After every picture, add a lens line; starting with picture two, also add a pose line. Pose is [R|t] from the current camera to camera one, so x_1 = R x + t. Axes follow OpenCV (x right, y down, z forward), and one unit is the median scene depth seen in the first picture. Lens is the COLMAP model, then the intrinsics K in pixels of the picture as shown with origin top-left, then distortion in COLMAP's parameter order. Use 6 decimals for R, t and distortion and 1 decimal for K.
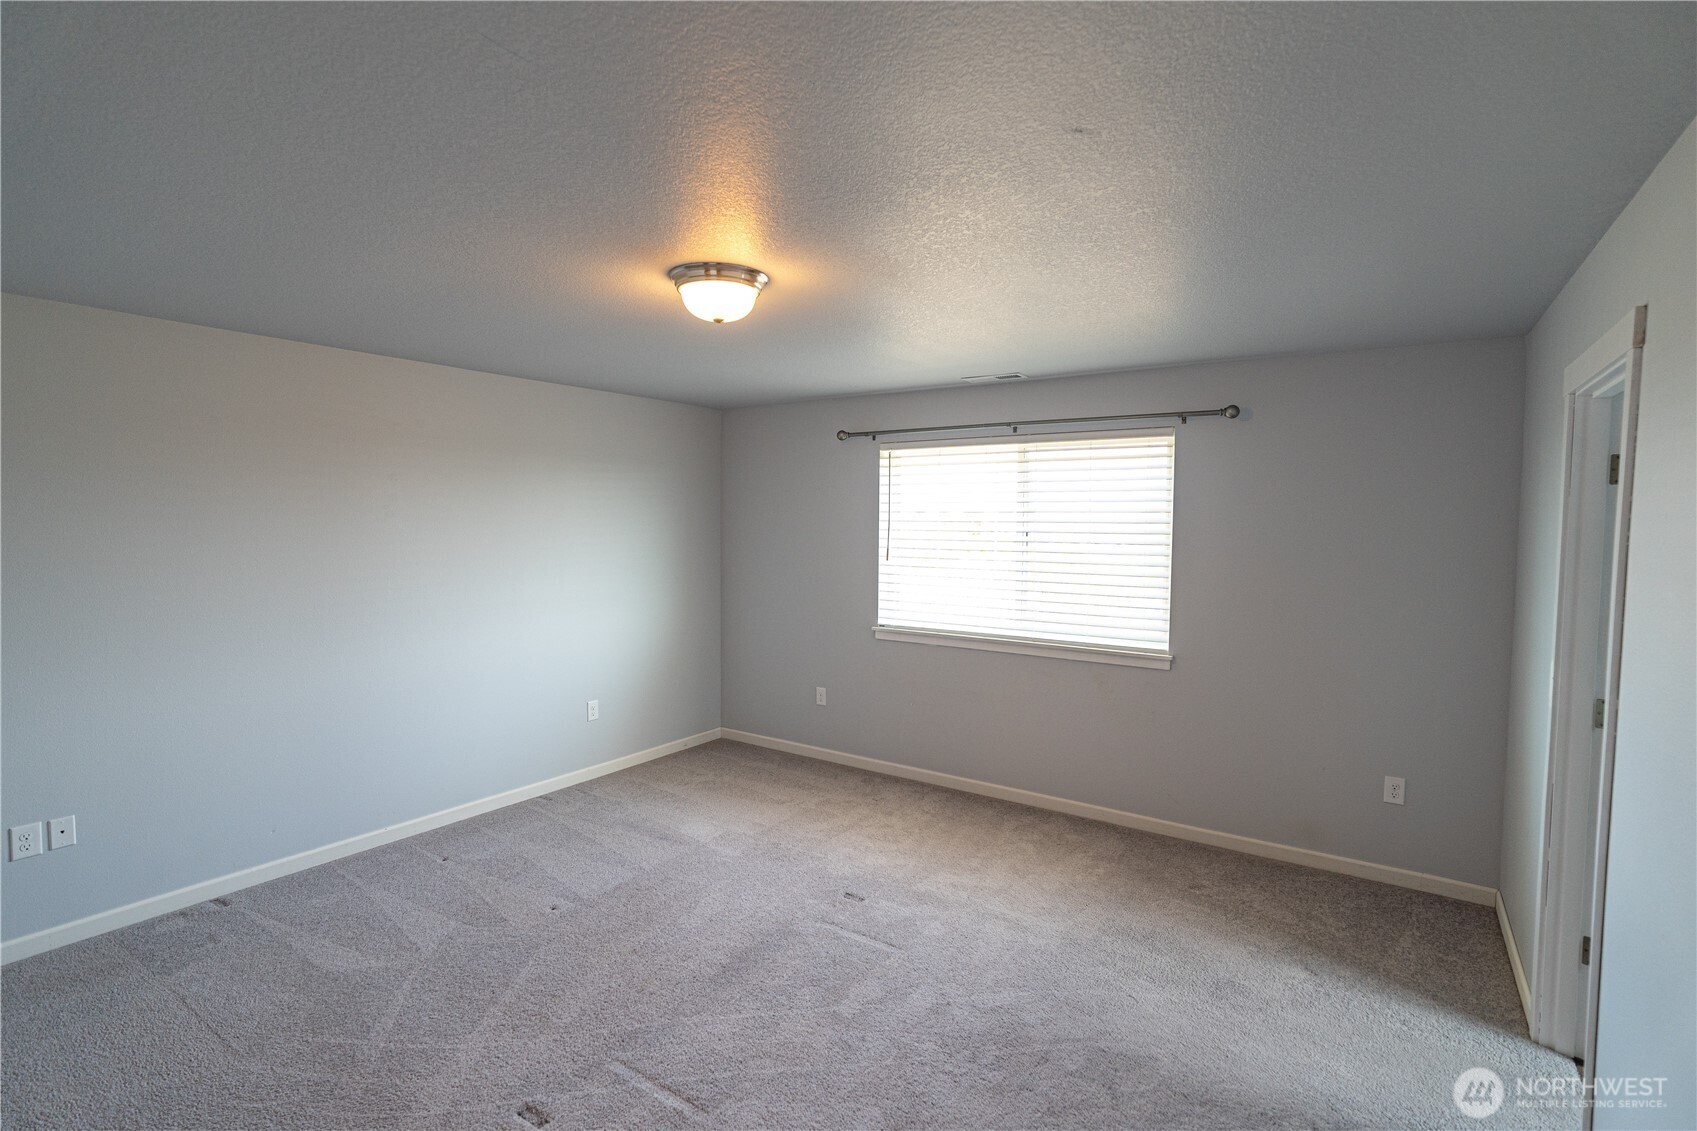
lens RADIAL K [[796.5, 0, 848.5], [0, 796.5, 565.5], [0, 0, 1]] dist [-0.008234, 0.000907]
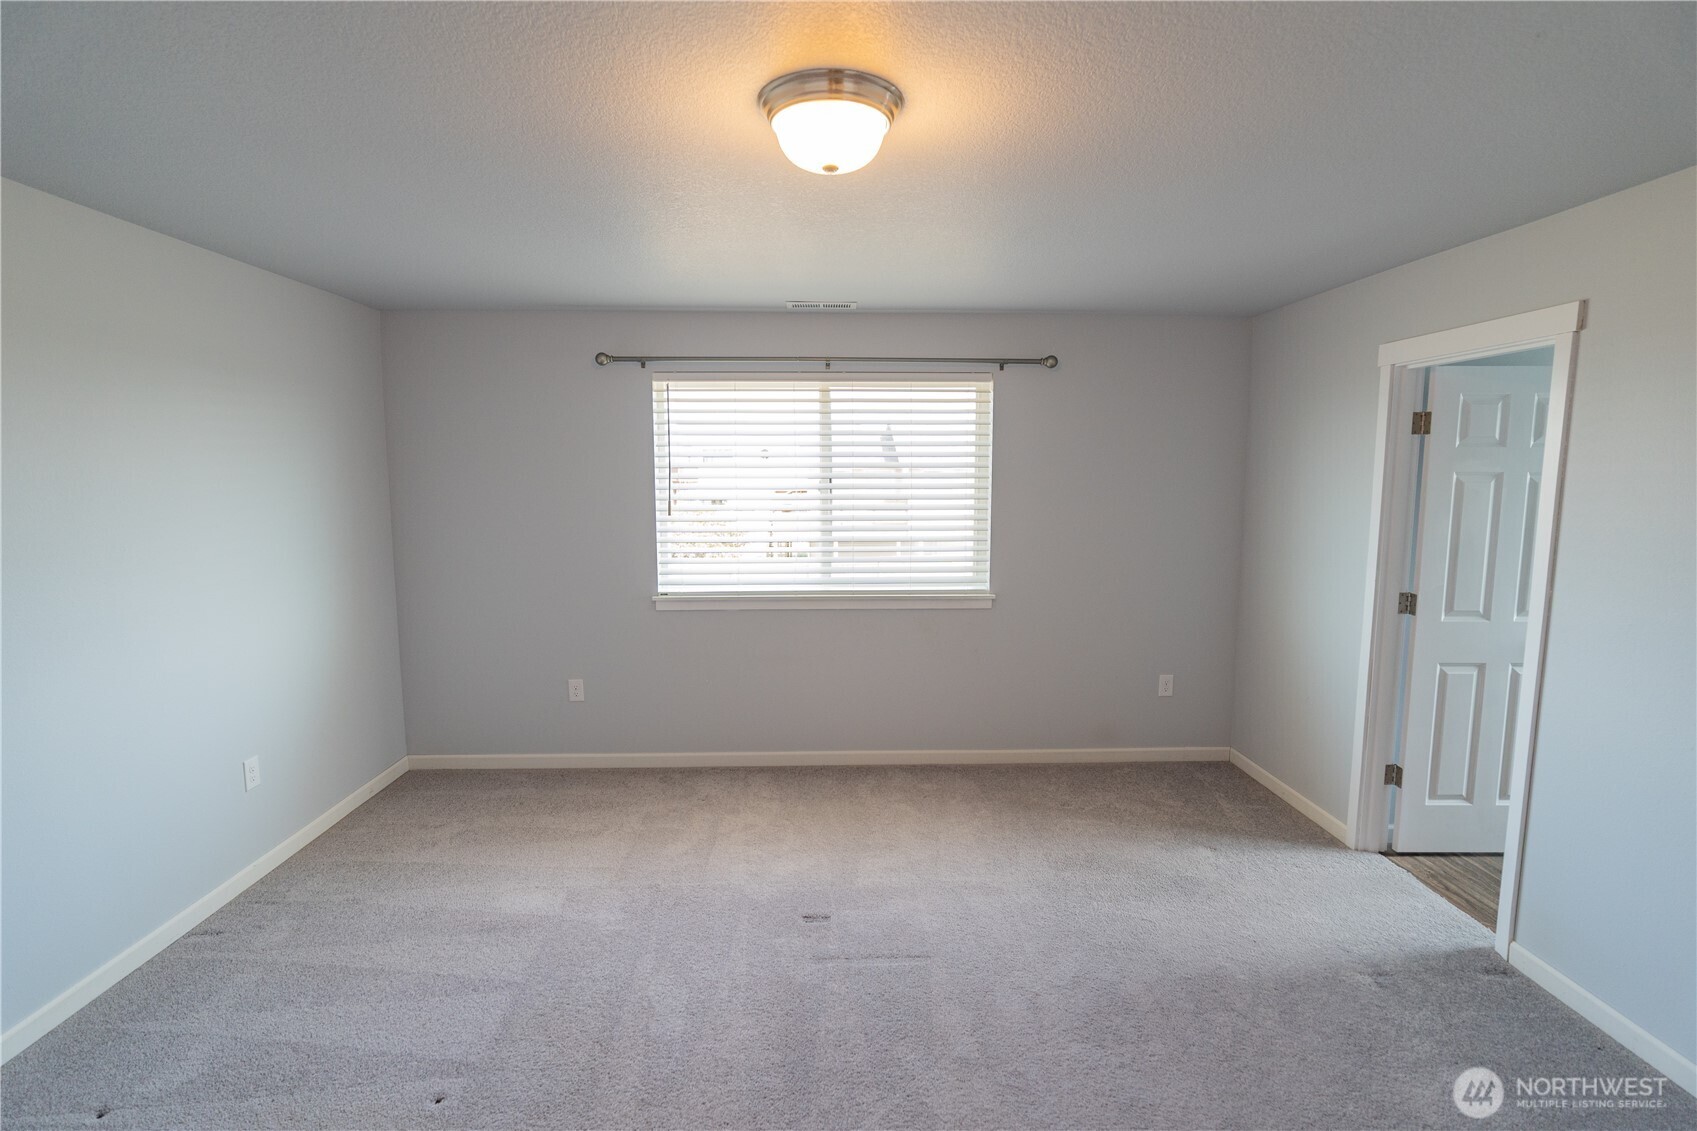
lens RADIAL K [[797.7, 0, 847.5], [0, 797.7, 562.9], [0, 0, 1]] dist [-0.008377, 0.001029]
pose [[0.806839, -0.075793, 0.585889, -0.355501], [0.040965, 0.996527, 0.072502, -0.011711], [-0.589349, -0.034496, 0.807141, 0.264477]]
